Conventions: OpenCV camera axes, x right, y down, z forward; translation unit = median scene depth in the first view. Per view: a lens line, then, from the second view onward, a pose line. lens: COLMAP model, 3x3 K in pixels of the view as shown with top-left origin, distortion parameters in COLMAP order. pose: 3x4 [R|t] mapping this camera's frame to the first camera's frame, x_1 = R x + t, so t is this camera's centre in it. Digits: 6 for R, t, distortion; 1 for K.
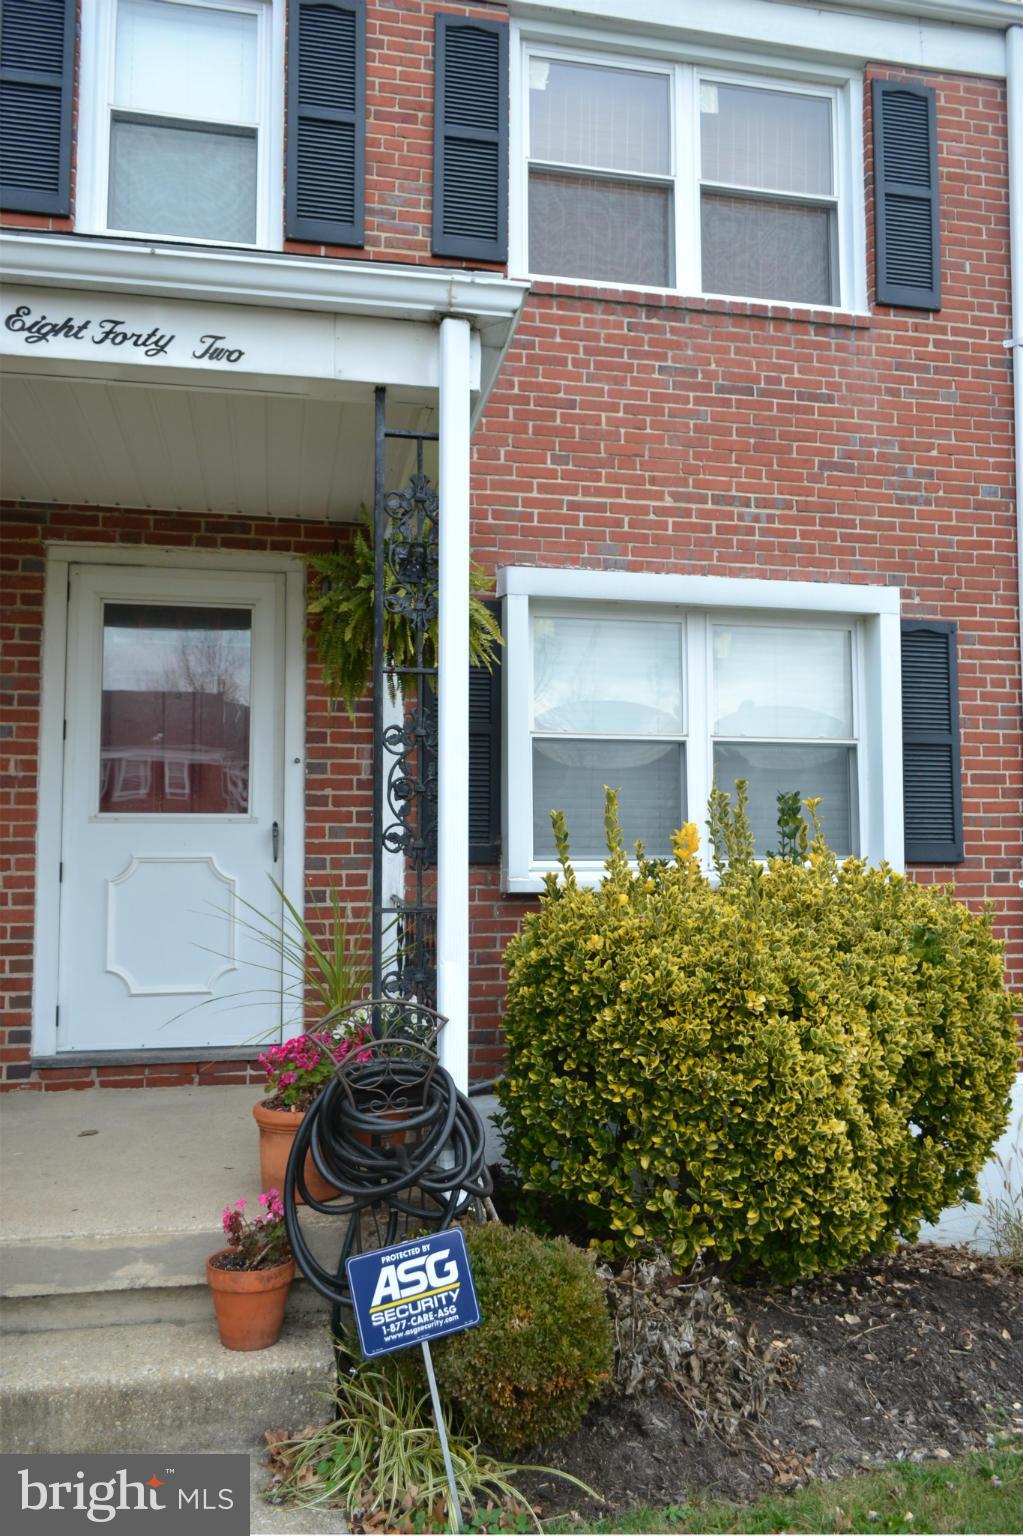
lens RADIAL K [[1203.2, 0, 515.5], [0, 1203.2, 767.2], [0, 0, 1]] dist [-0.024103, 0.016743]
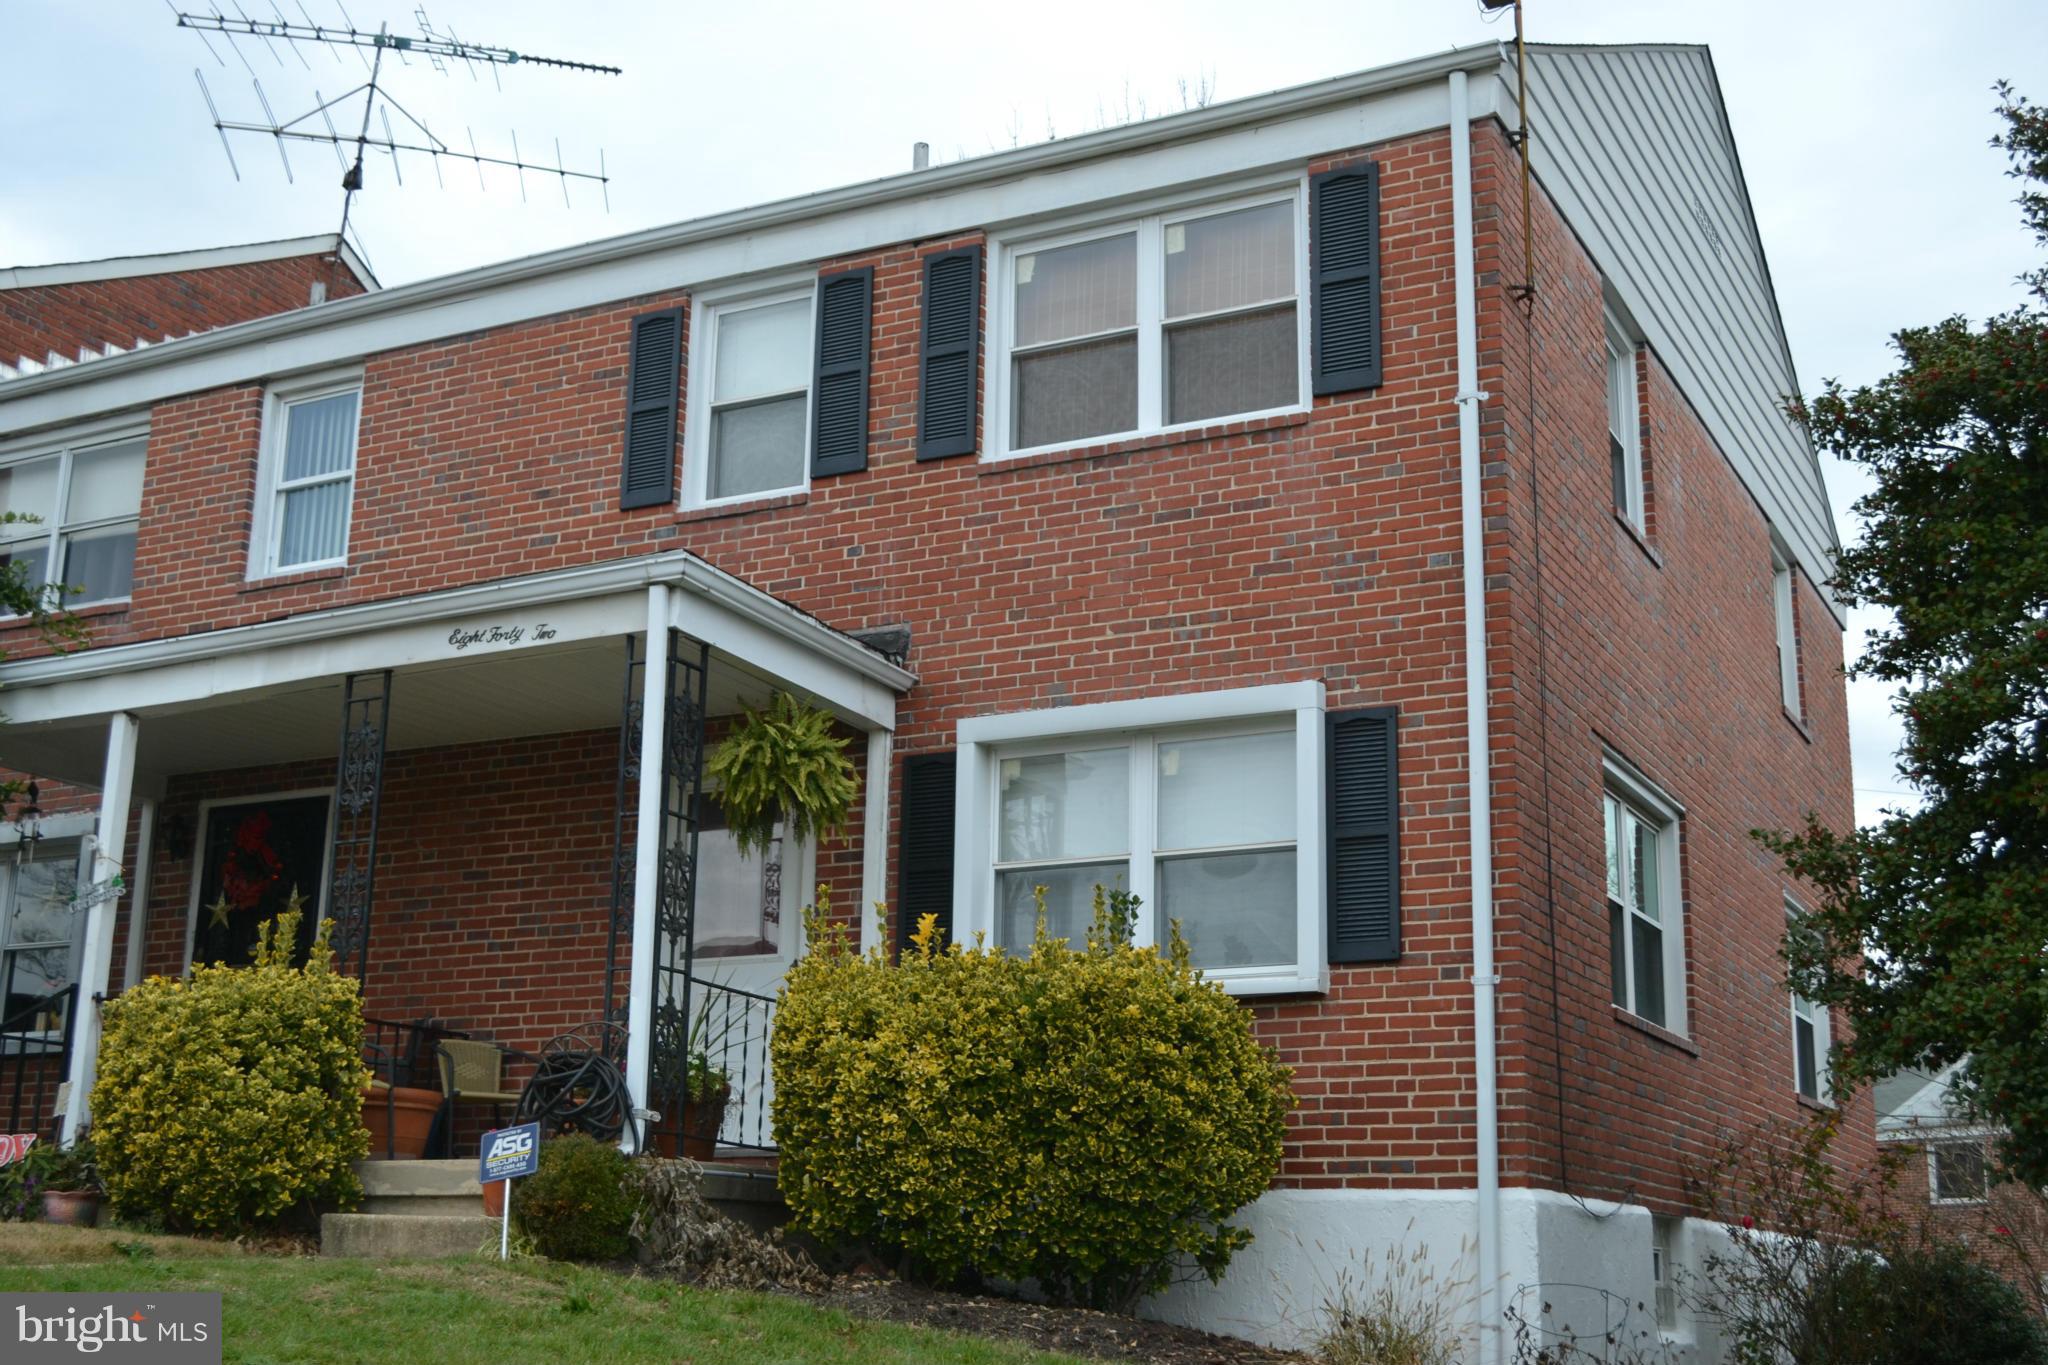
lens RADIAL K [[2335.7, 0, 1031.7], [0, 2335.7, 695.8], [0, 0, 1]] dist [-0.025392, 0.000000]
pose [[0.775354, -0.146271, -0.614354, 1.301526], [0.033592, 0.980983, -0.191165, 0.216763], [0.630633, 0.127583, 0.765523, -0.593671]]
